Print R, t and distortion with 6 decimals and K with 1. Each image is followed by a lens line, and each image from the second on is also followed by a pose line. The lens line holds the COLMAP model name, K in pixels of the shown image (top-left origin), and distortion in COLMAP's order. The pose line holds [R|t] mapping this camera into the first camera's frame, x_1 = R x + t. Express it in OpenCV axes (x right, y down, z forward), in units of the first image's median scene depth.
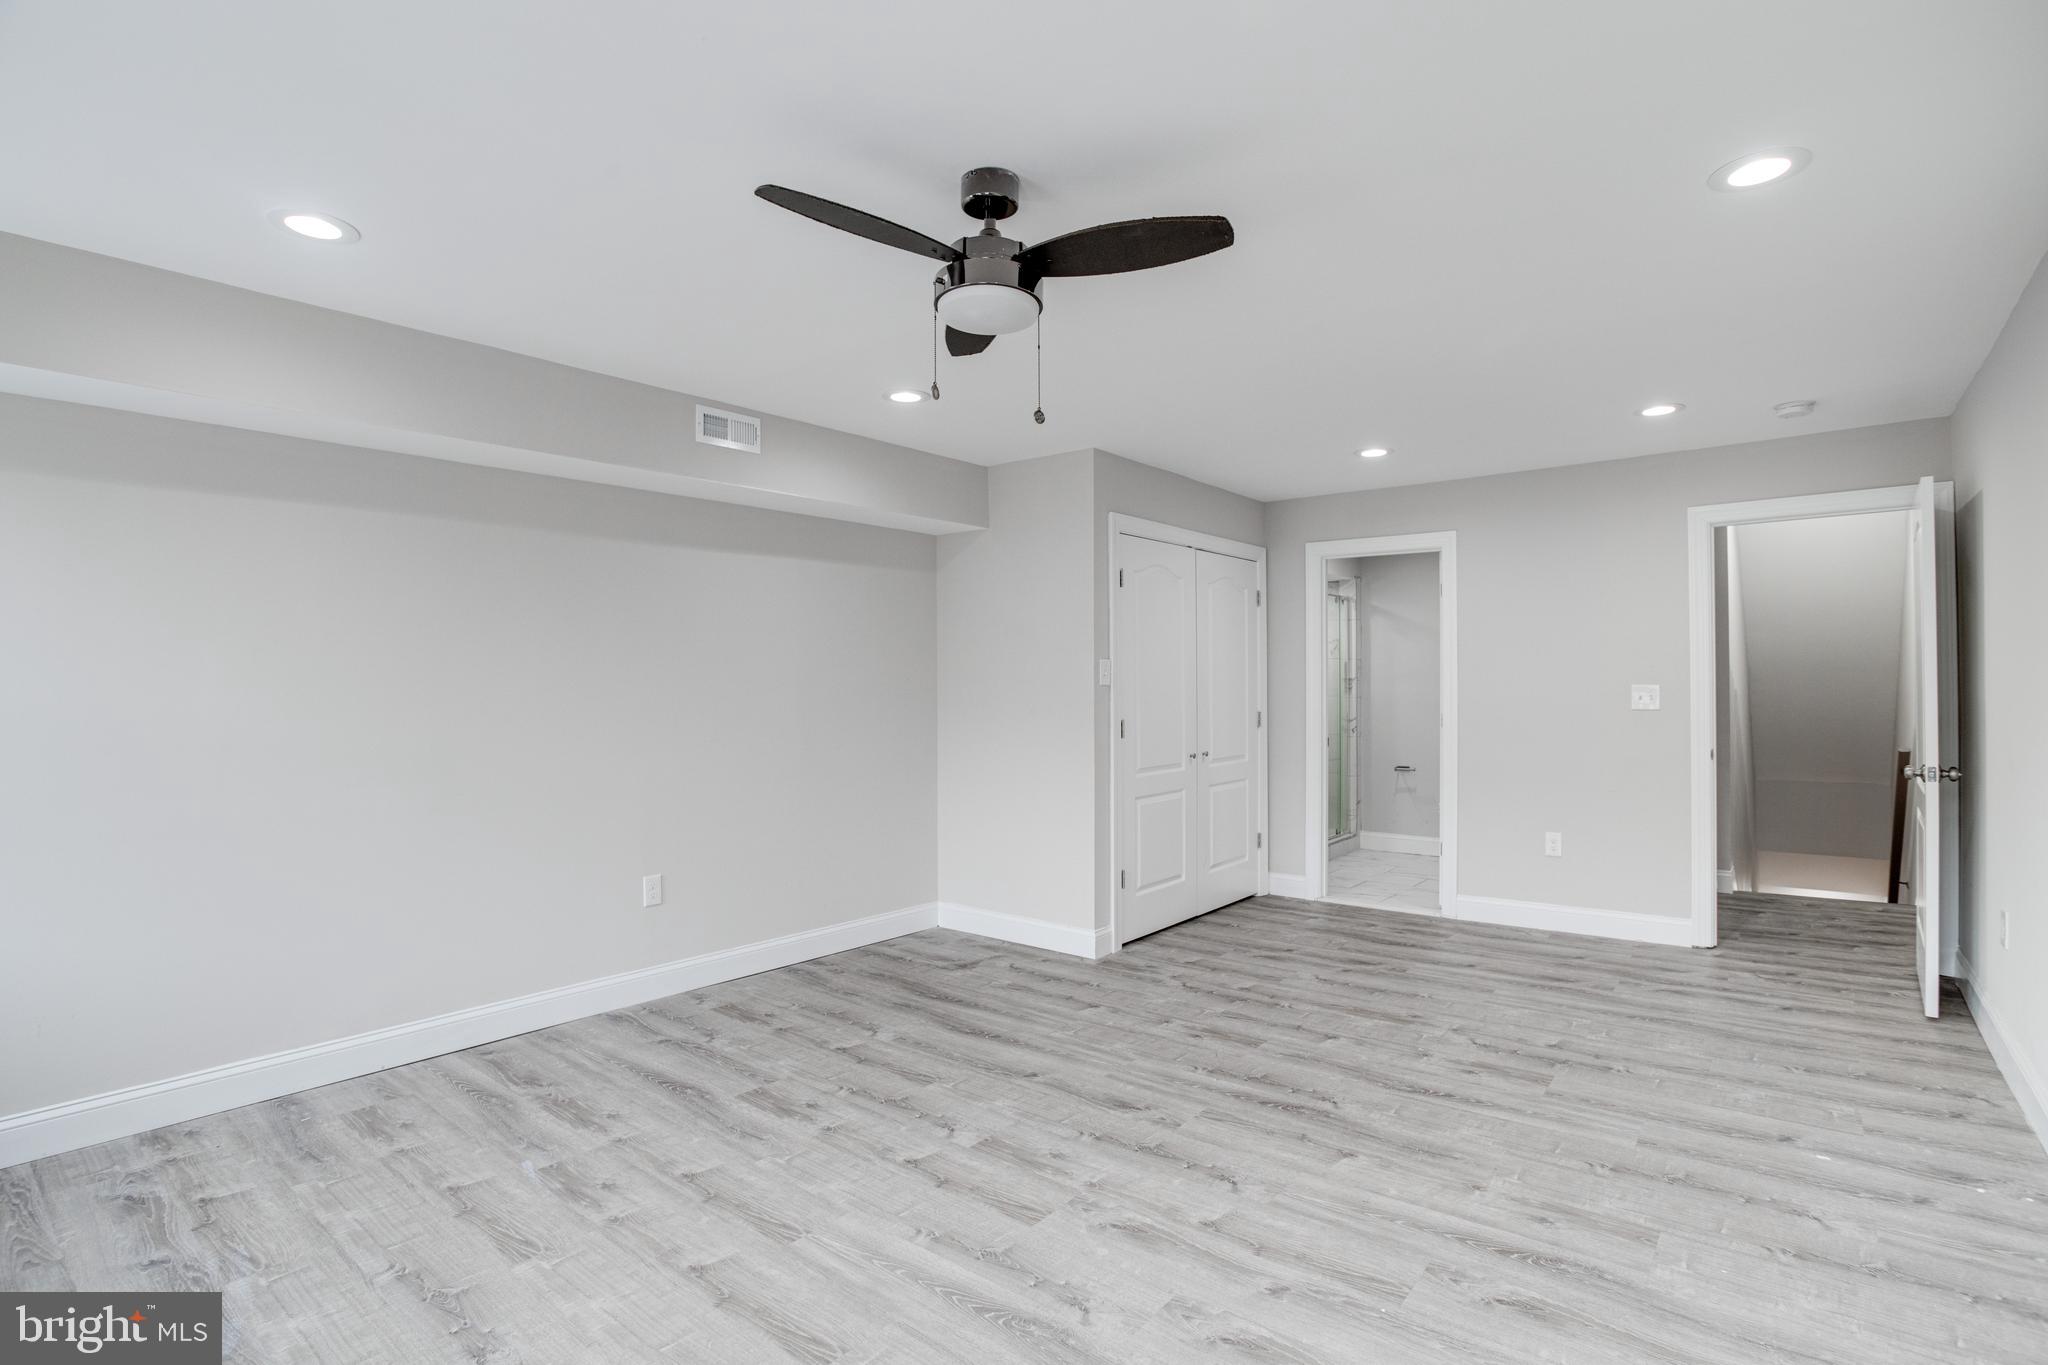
lens RADIAL K [[1021.9, 0, 1039.8], [0, 1021.9, 669.1], [0, 0, 1]] dist [-0.051678, 0.012778]
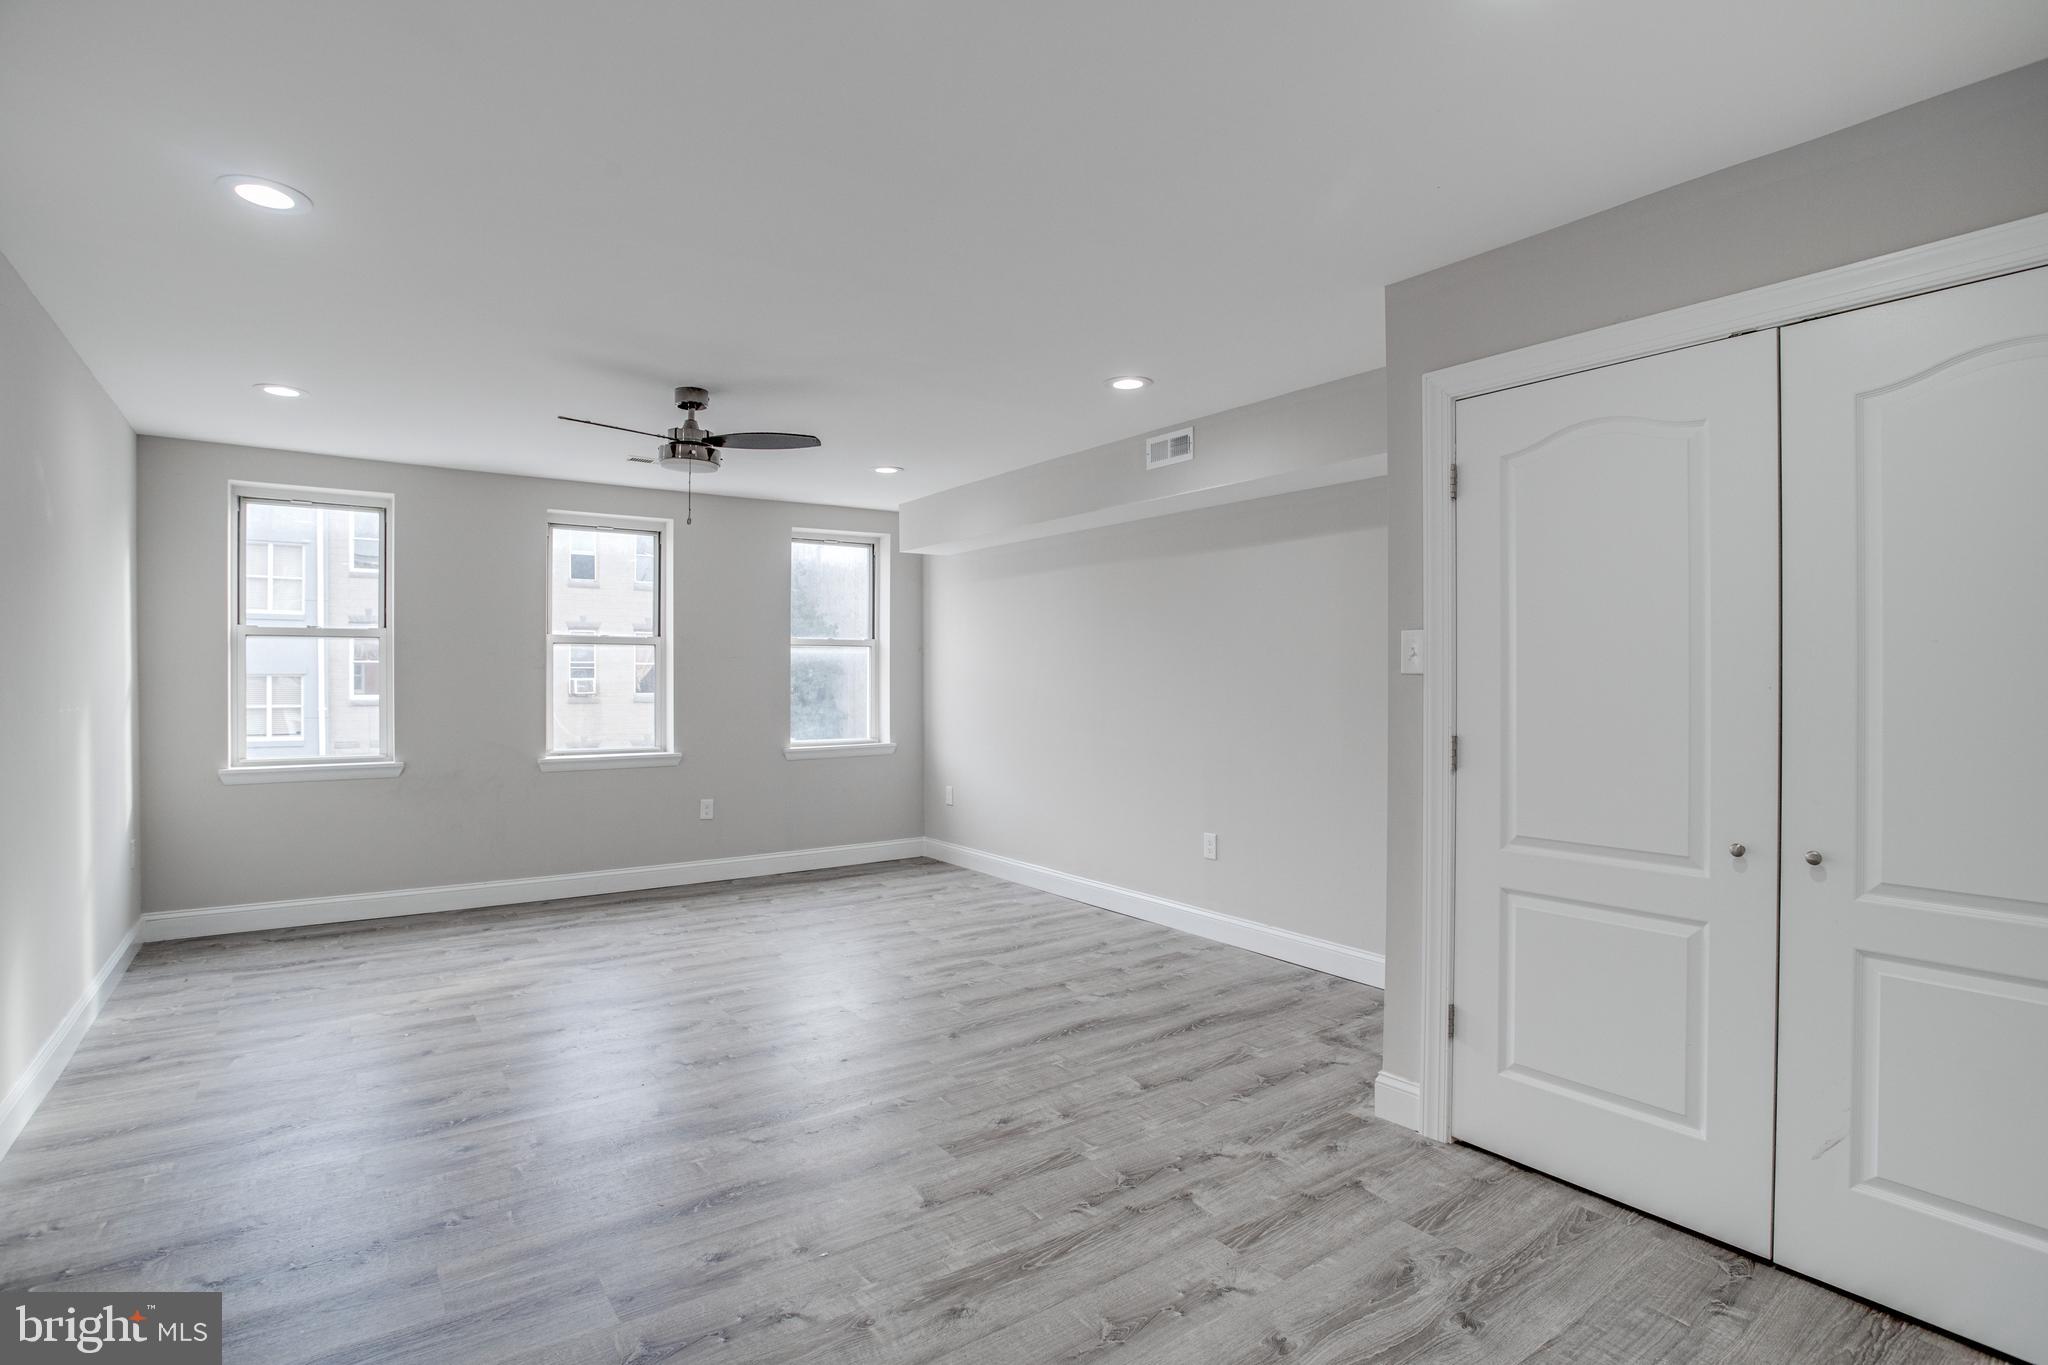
lens RADIAL K [[1021.9, 0, 1011.8], [0, 1021.9, 680.6], [0, 0, 1]] dist [-0.051678, 0.012778]
pose [[-0.302303, 0.008781, -0.953171, 0.873326], [0.019214, 0.999811, 0.003116, 0.018330], [0.953018, -0.017372, -0.302415, 1.217421]]
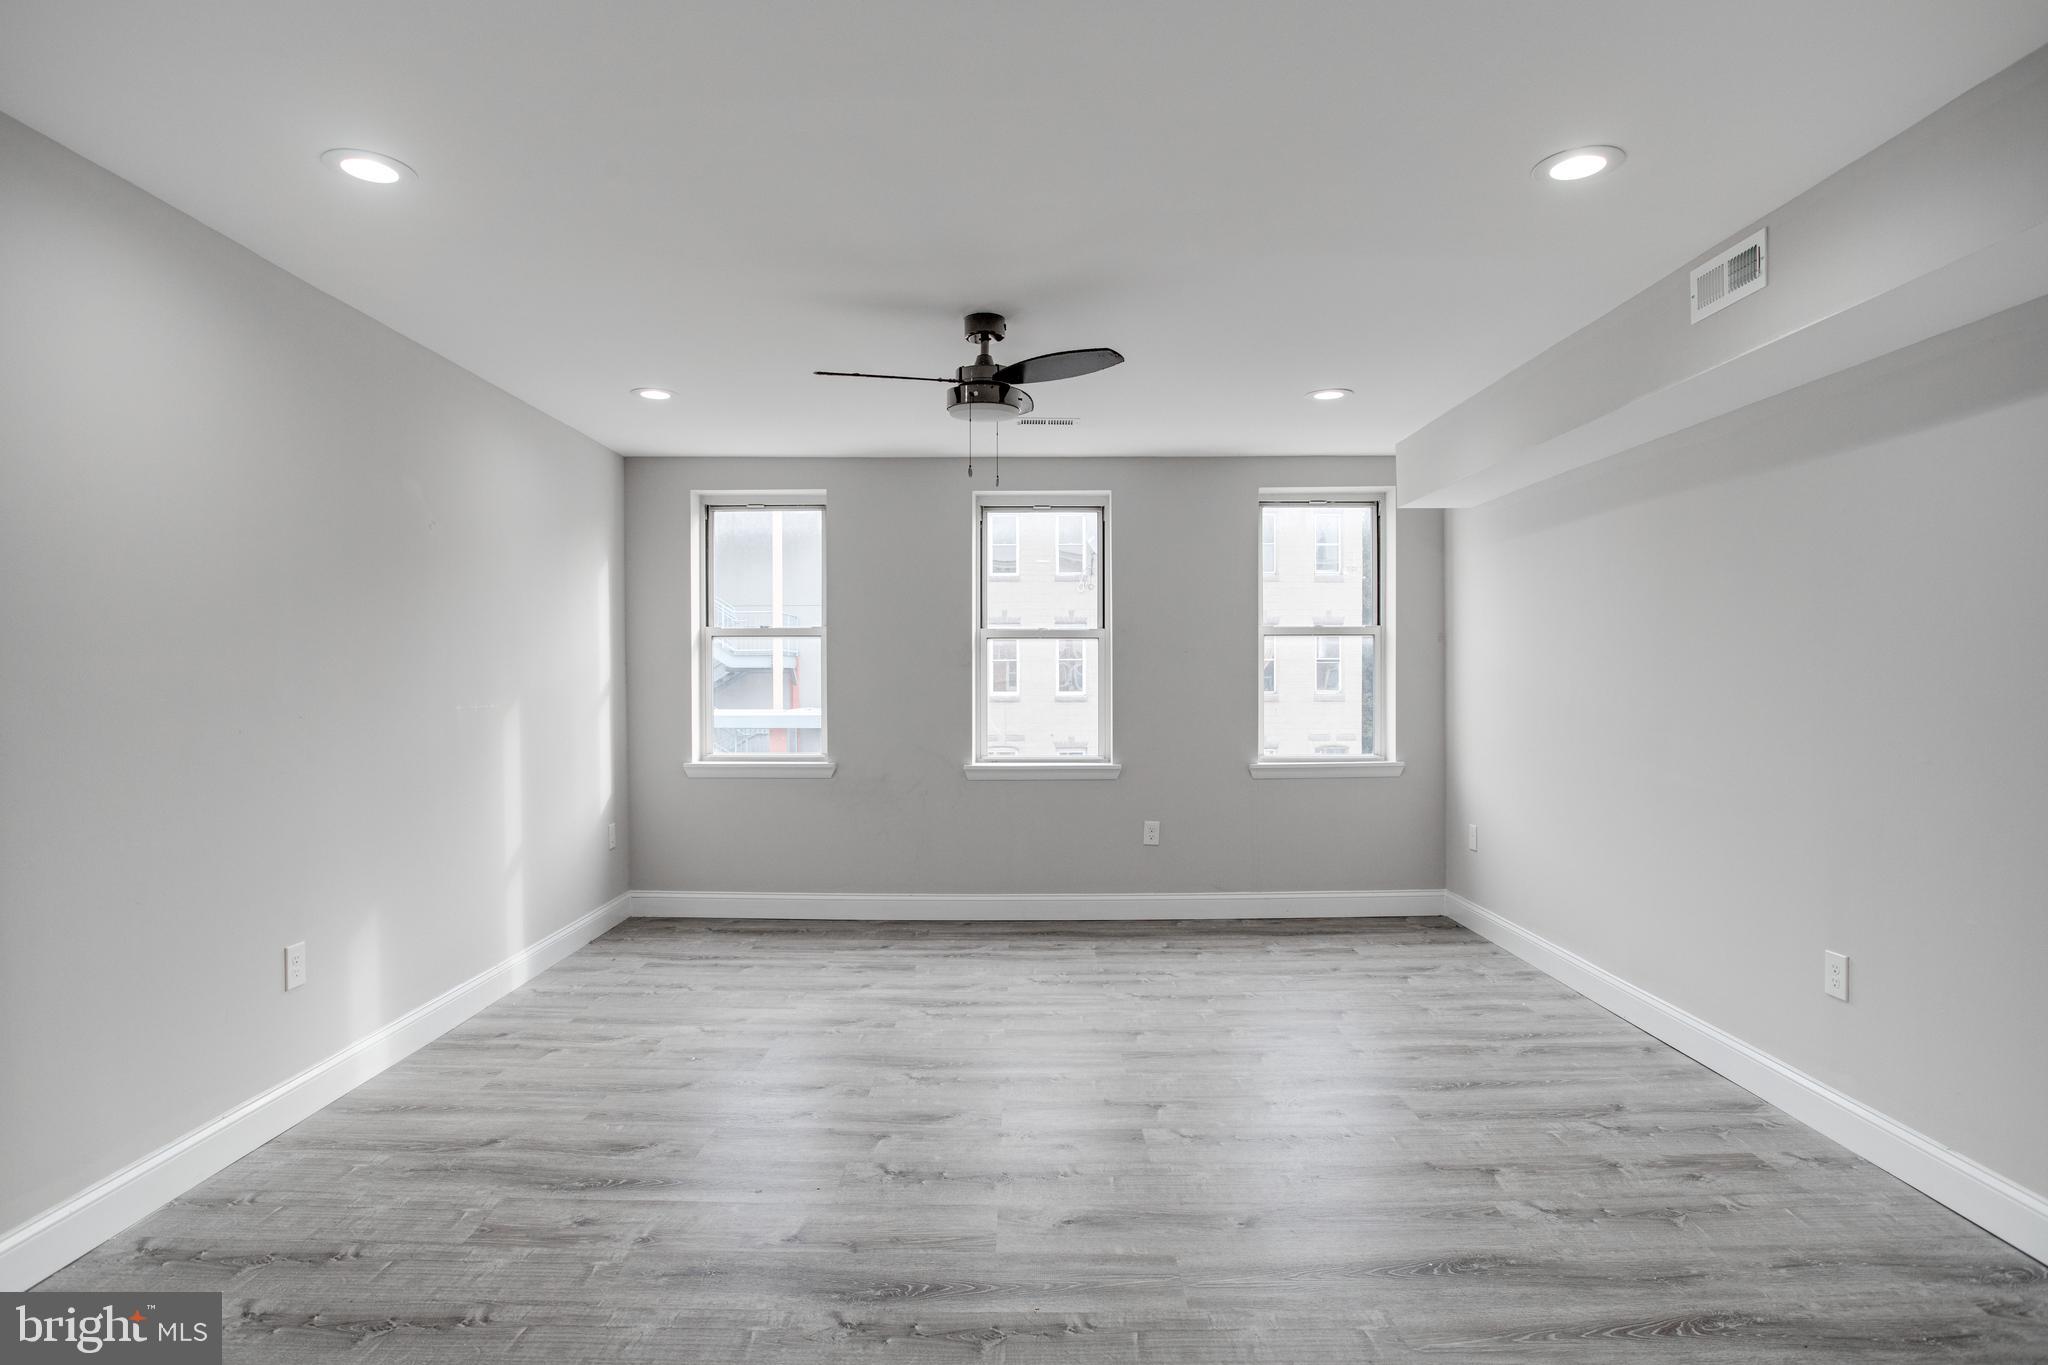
lens RADIAL K [[1088.2, 0, 1010.8], [0, 1088.2, 677.9], [0, 0, 1]] dist [-0.051271, 0.018742]
pose [[-0.799639, 0.008538, -0.600421, 0.498004], [0.017406, 0.999808, -0.008963, 0.021780], [0.600229, -0.017618, -0.799634, 1.315654]]
